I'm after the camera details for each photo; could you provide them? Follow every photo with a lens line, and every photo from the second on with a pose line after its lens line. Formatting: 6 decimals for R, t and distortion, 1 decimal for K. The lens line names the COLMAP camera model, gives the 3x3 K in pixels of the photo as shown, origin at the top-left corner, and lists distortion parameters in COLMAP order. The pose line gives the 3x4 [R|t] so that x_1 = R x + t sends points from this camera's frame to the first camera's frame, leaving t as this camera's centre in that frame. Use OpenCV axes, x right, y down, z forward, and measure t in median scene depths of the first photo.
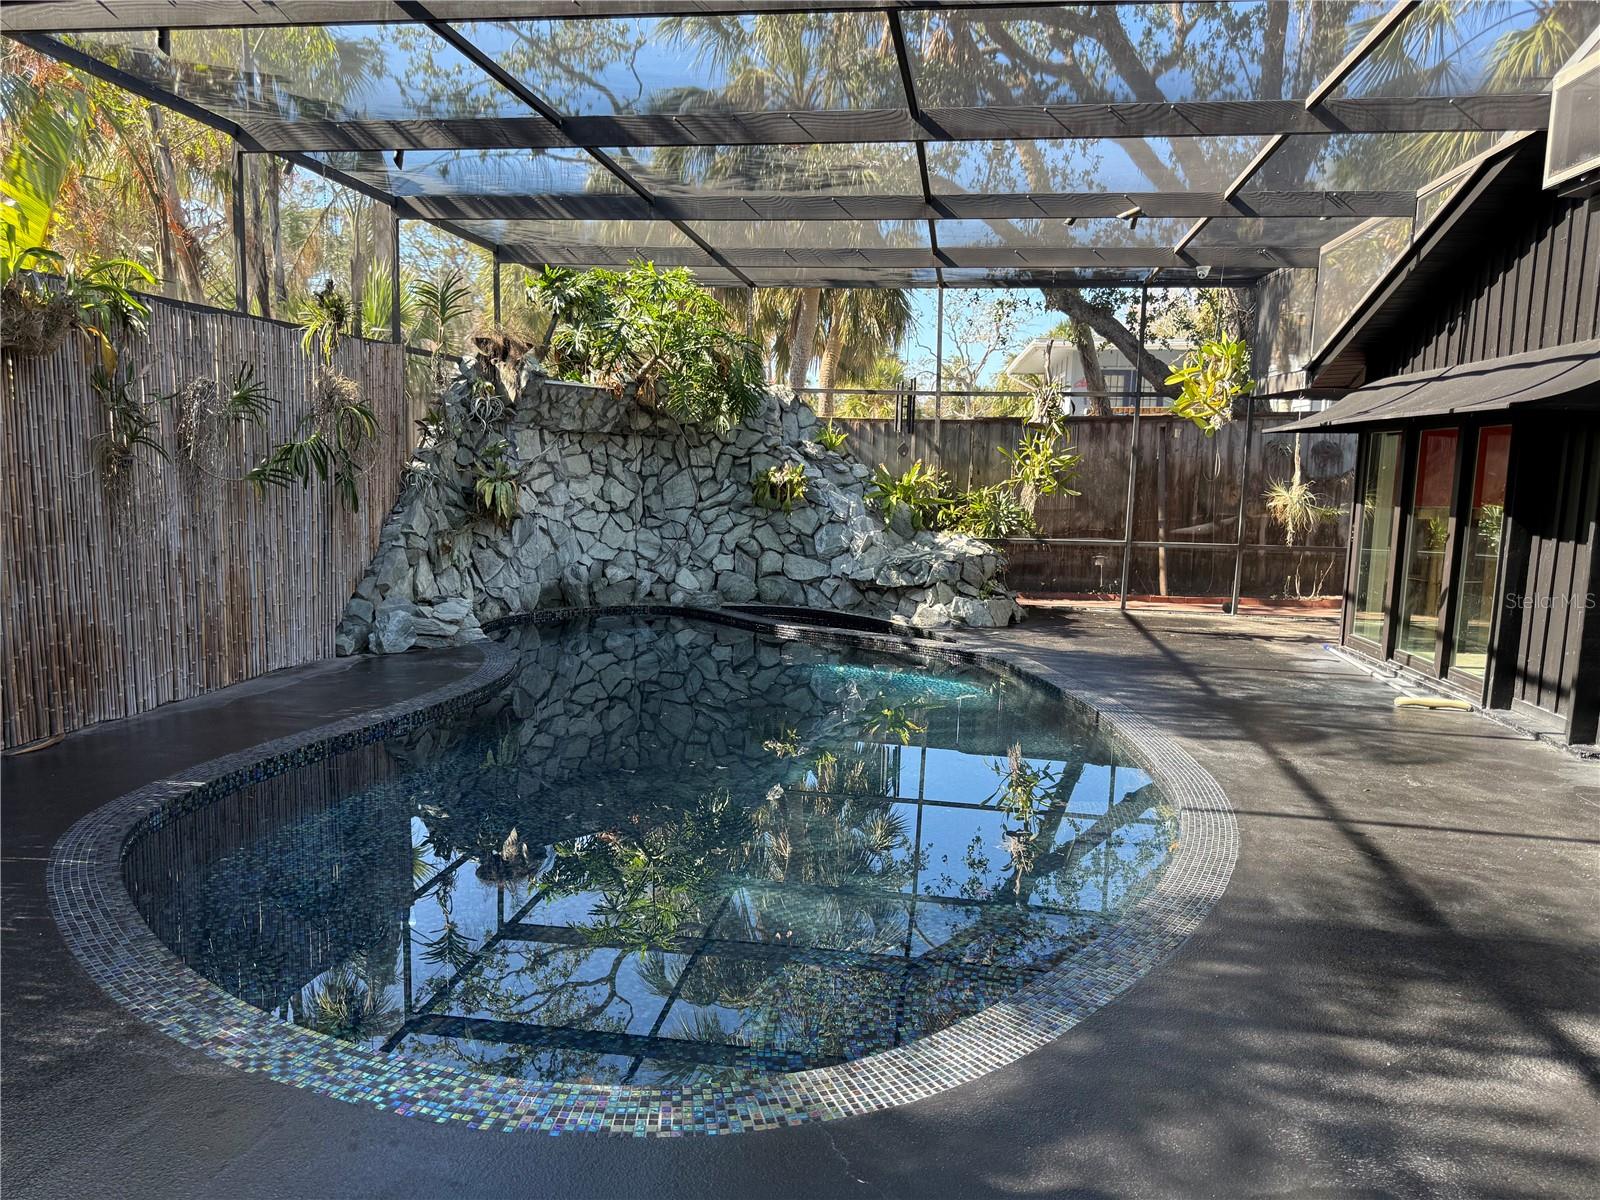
lens RADIAL K [[1136.5, 0, 802.7], [0, 1136.5, 604.0], [0, 0, 1]] dist [0.009862, 0.000585]
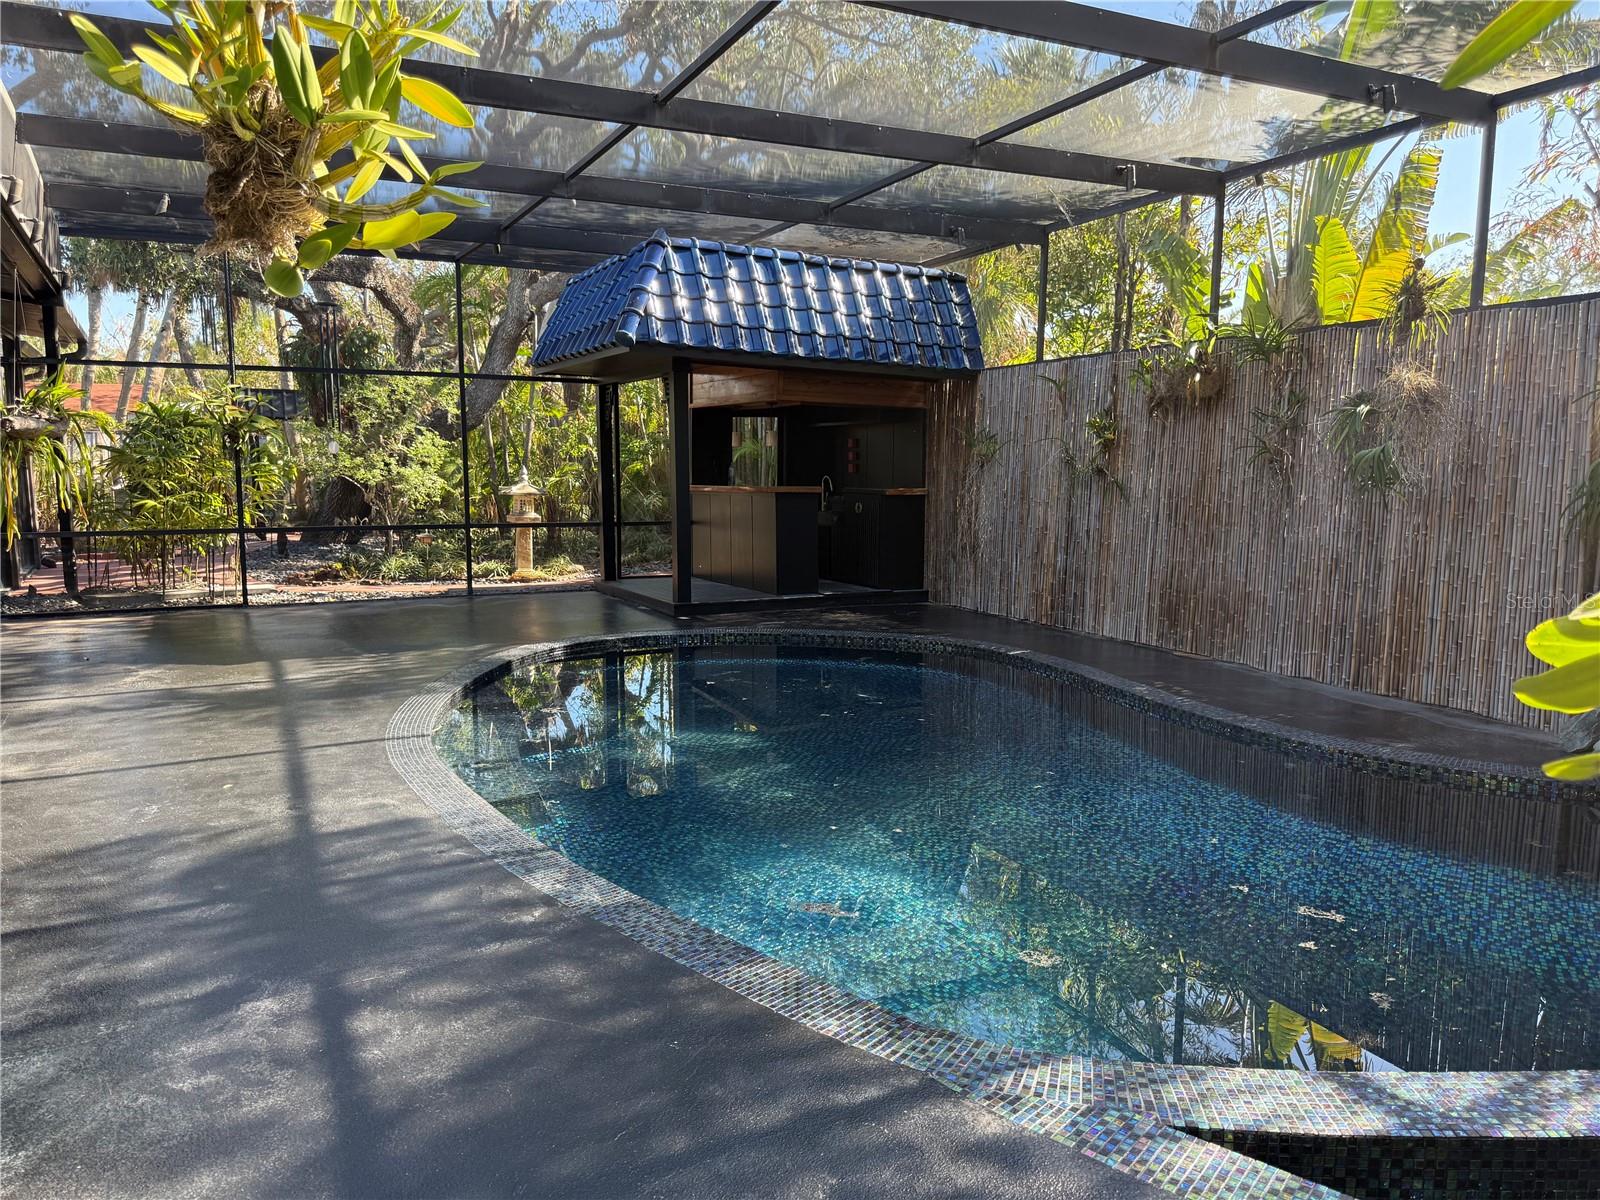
lens RADIAL K [[1136.5, 0, 804.0], [0, 1136.5, 600.3], [0, 0, 1]] dist [0.009862, 0.000585]
pose [[-0.818500, 0.046147, -0.572651, 0.644476], [-0.097358, 0.971211, 0.217420, -0.238188], [0.566198, 0.233710, -0.790443, 1.996891]]
